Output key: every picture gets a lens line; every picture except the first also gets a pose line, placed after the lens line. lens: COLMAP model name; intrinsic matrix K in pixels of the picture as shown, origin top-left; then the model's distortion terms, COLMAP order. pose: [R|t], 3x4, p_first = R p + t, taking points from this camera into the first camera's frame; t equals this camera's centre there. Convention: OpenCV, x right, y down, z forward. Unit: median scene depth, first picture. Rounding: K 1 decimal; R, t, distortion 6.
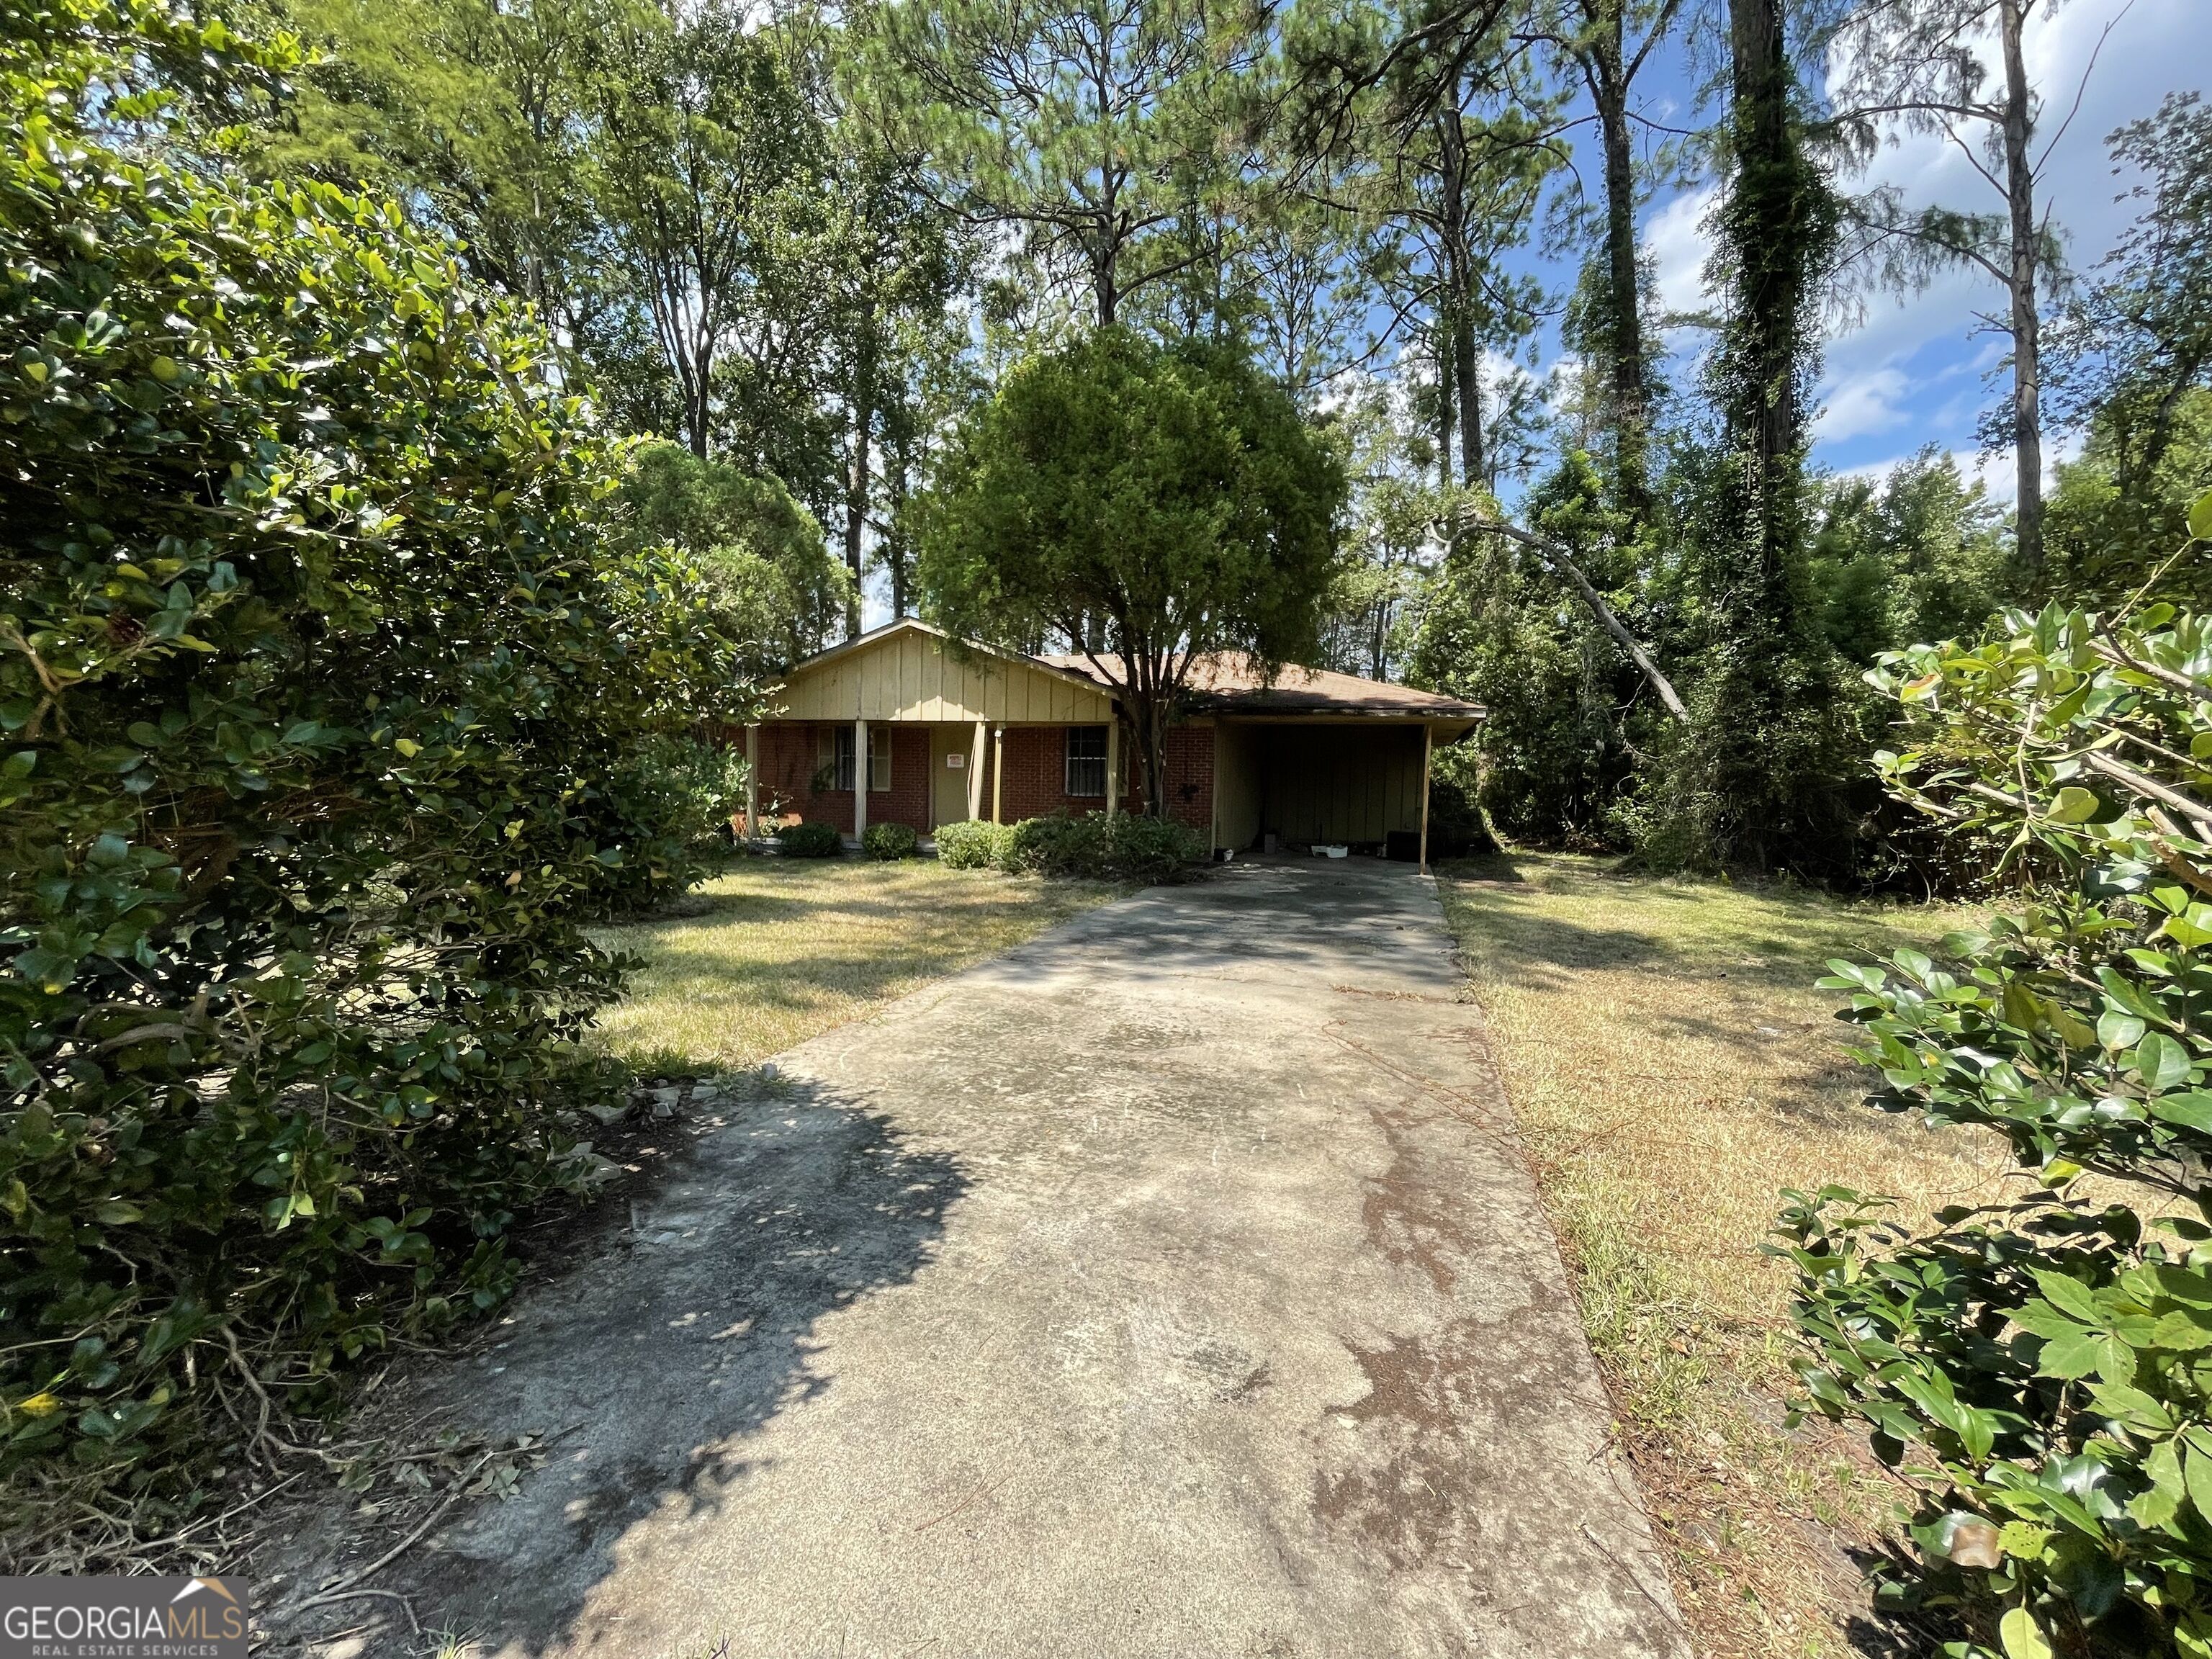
lens RADIAL K [[900.7, 0, 1110.6], [0, 900.7, 837.3], [0, 0, 1]] dist [-0.005908, 0.000968]
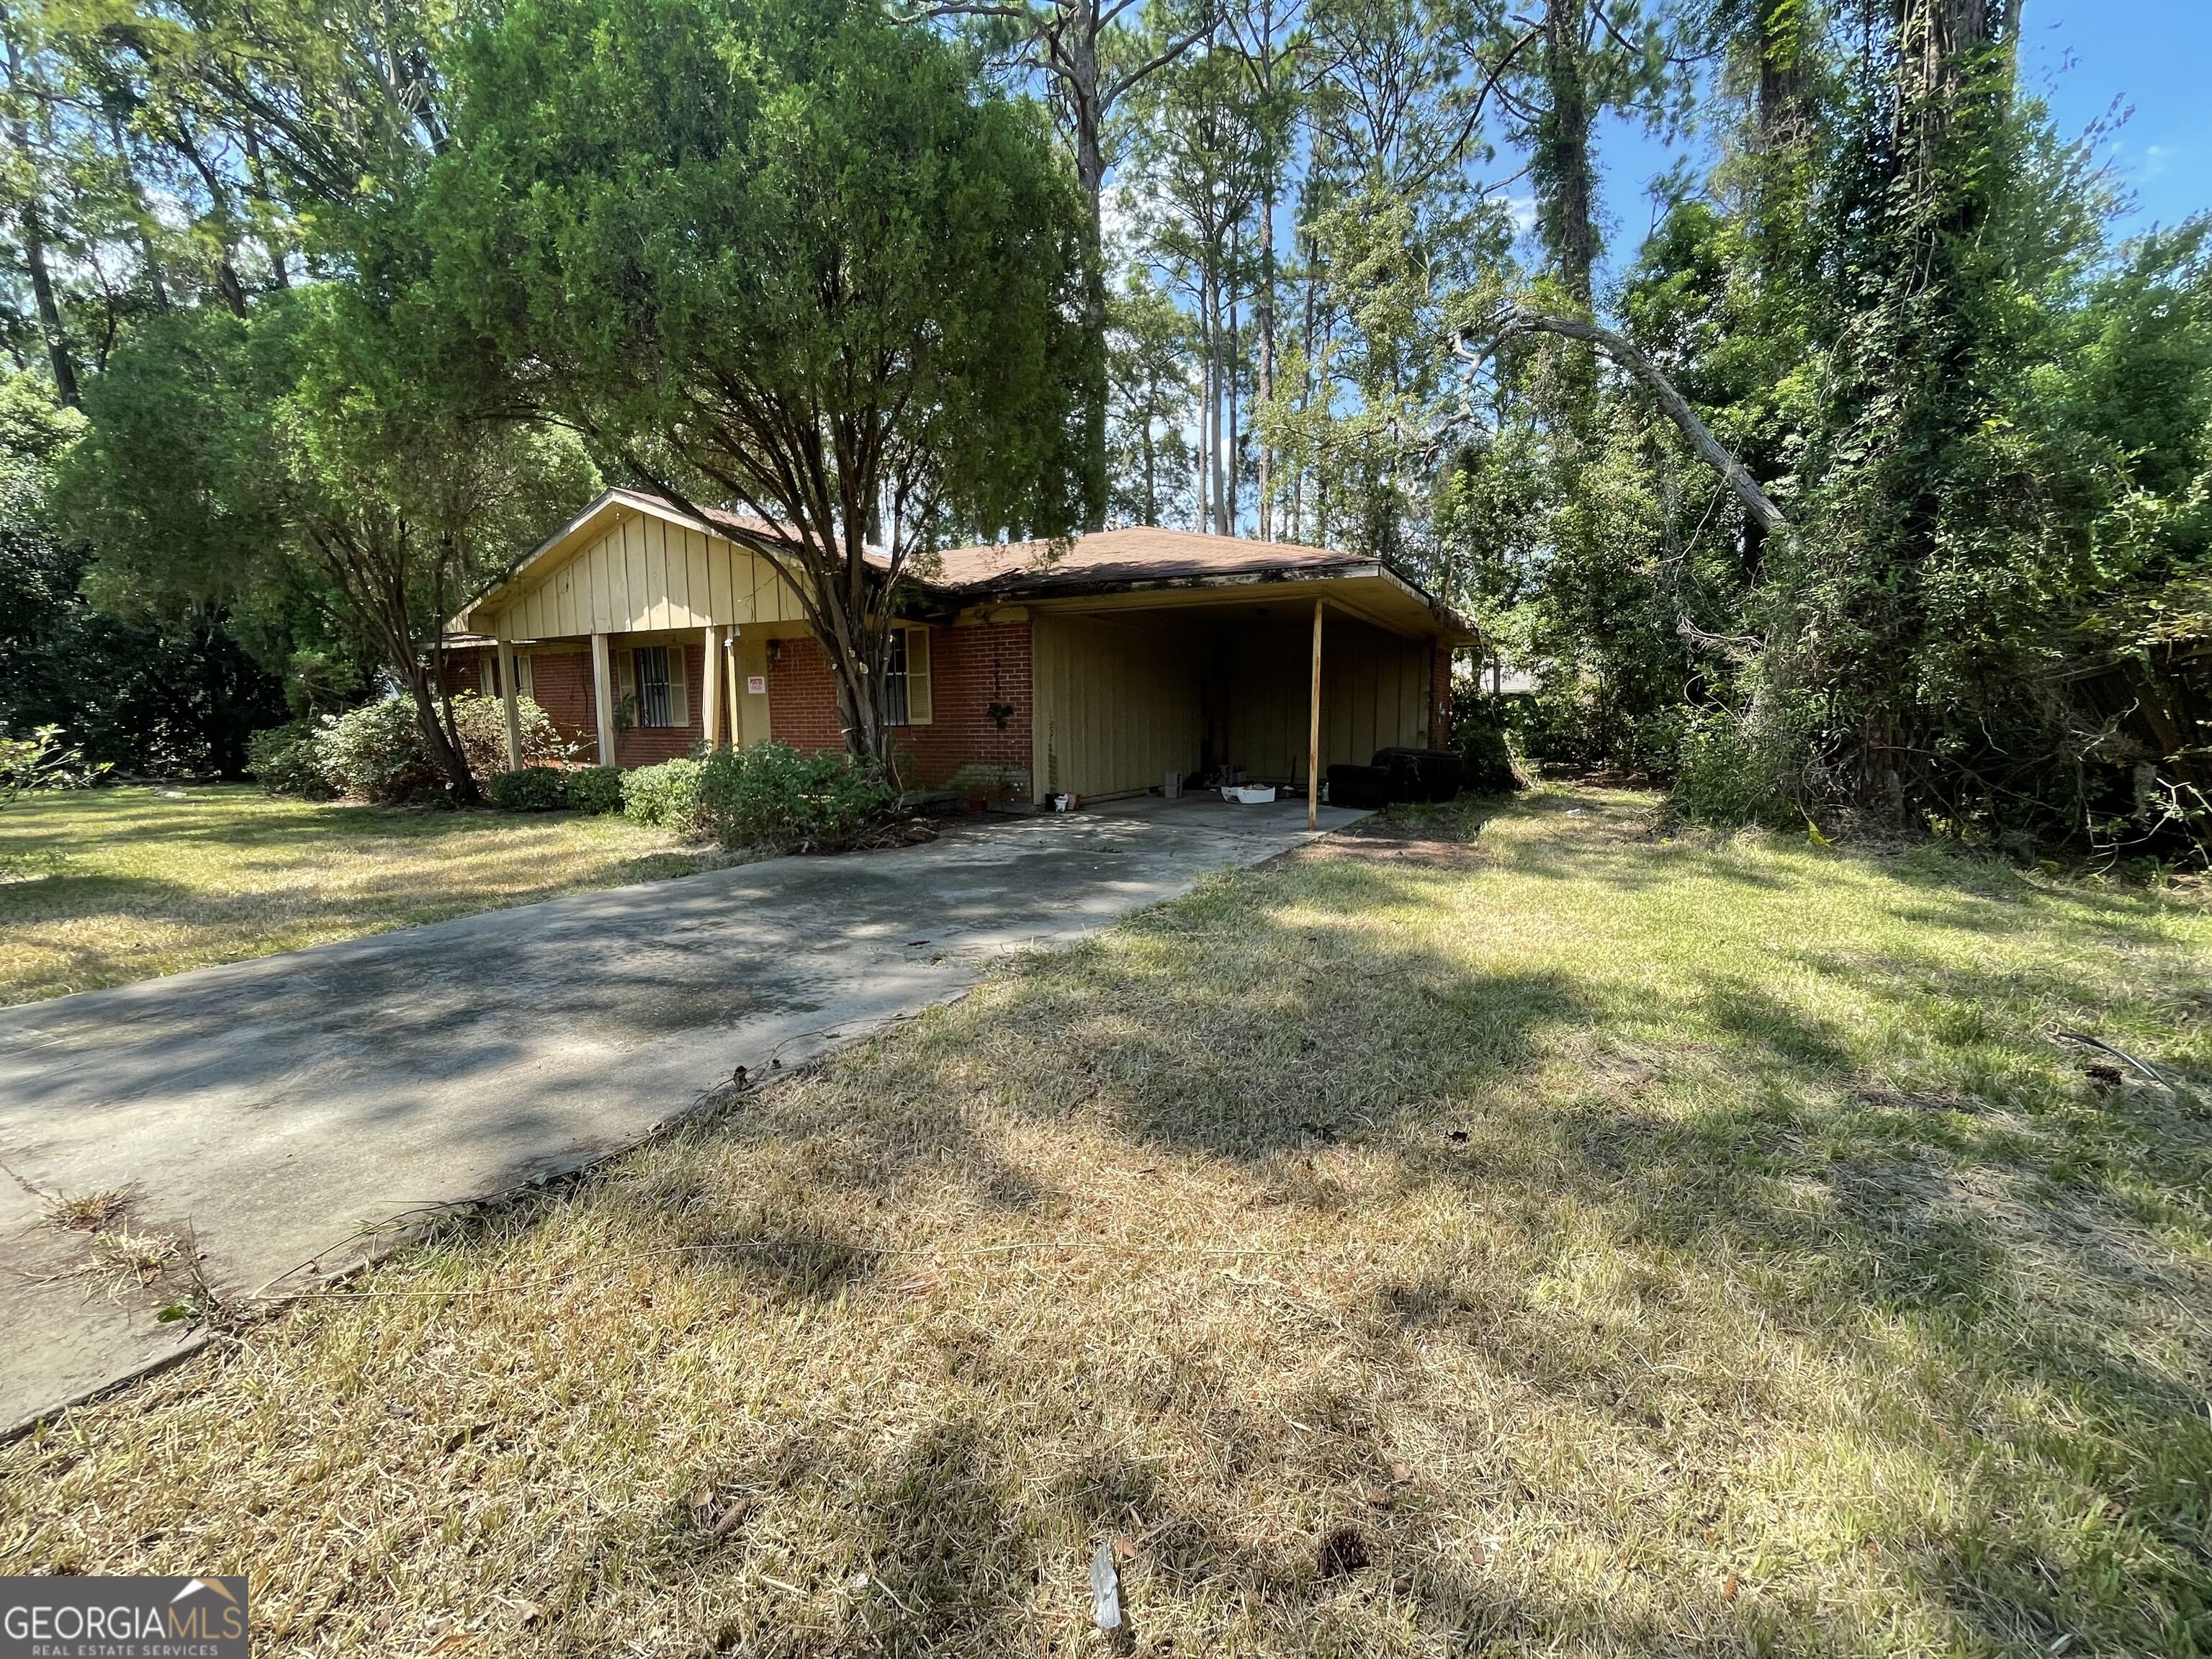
lens RADIAL K [[900.7, 0, 1110.6], [0, 900.7, 837.3], [0, 0, 1]] dist [-0.005908, 0.000968]
pose [[0.982193, -0.004146, -0.187829, 0.323892], [0.016871, 0.997664, 0.066199, 0.001538], [0.187116, -0.068189, 0.979968, 0.322149]]
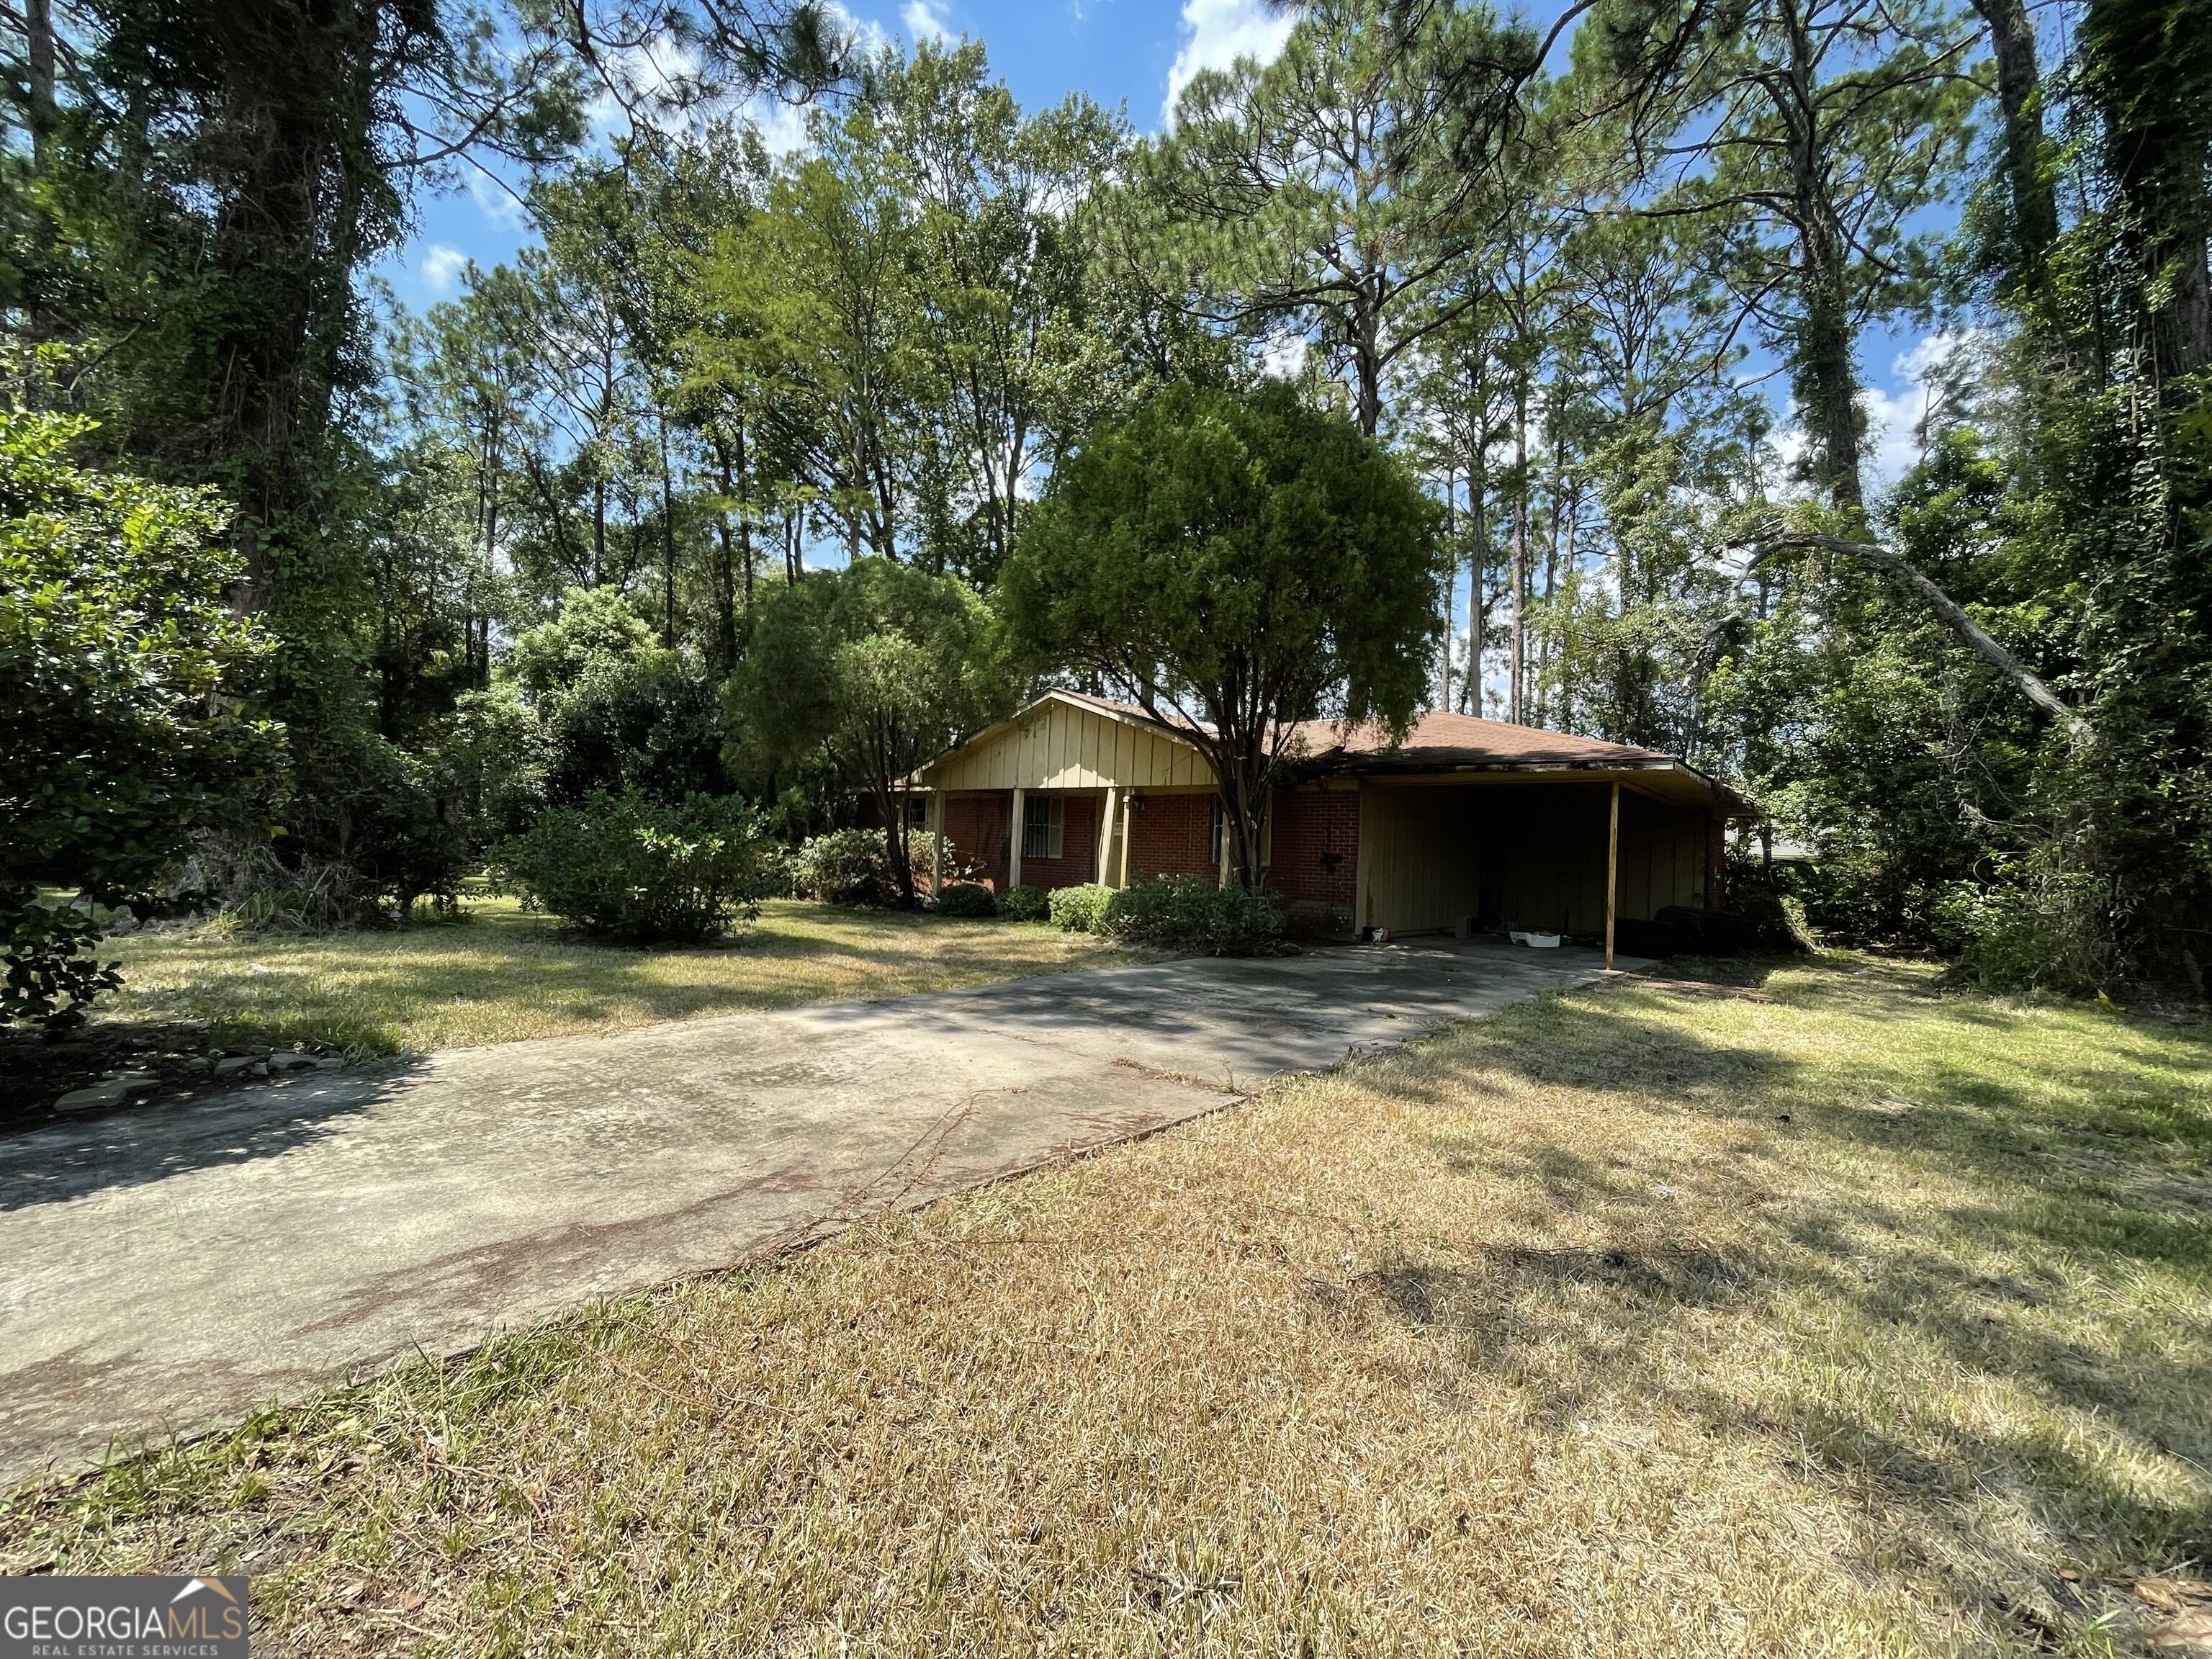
lens RADIAL K [[900.7, 0, 1110.6], [0, 900.7, 837.3], [0, 0, 1]] dist [-0.005908, 0.000968]
pose [[0.916563, 0.005929, -0.399847, 0.258753], [-0.043912, 0.995336, -0.085900, 0.013578], [0.397473, 0.096290, 0.912548, 0.088220]]
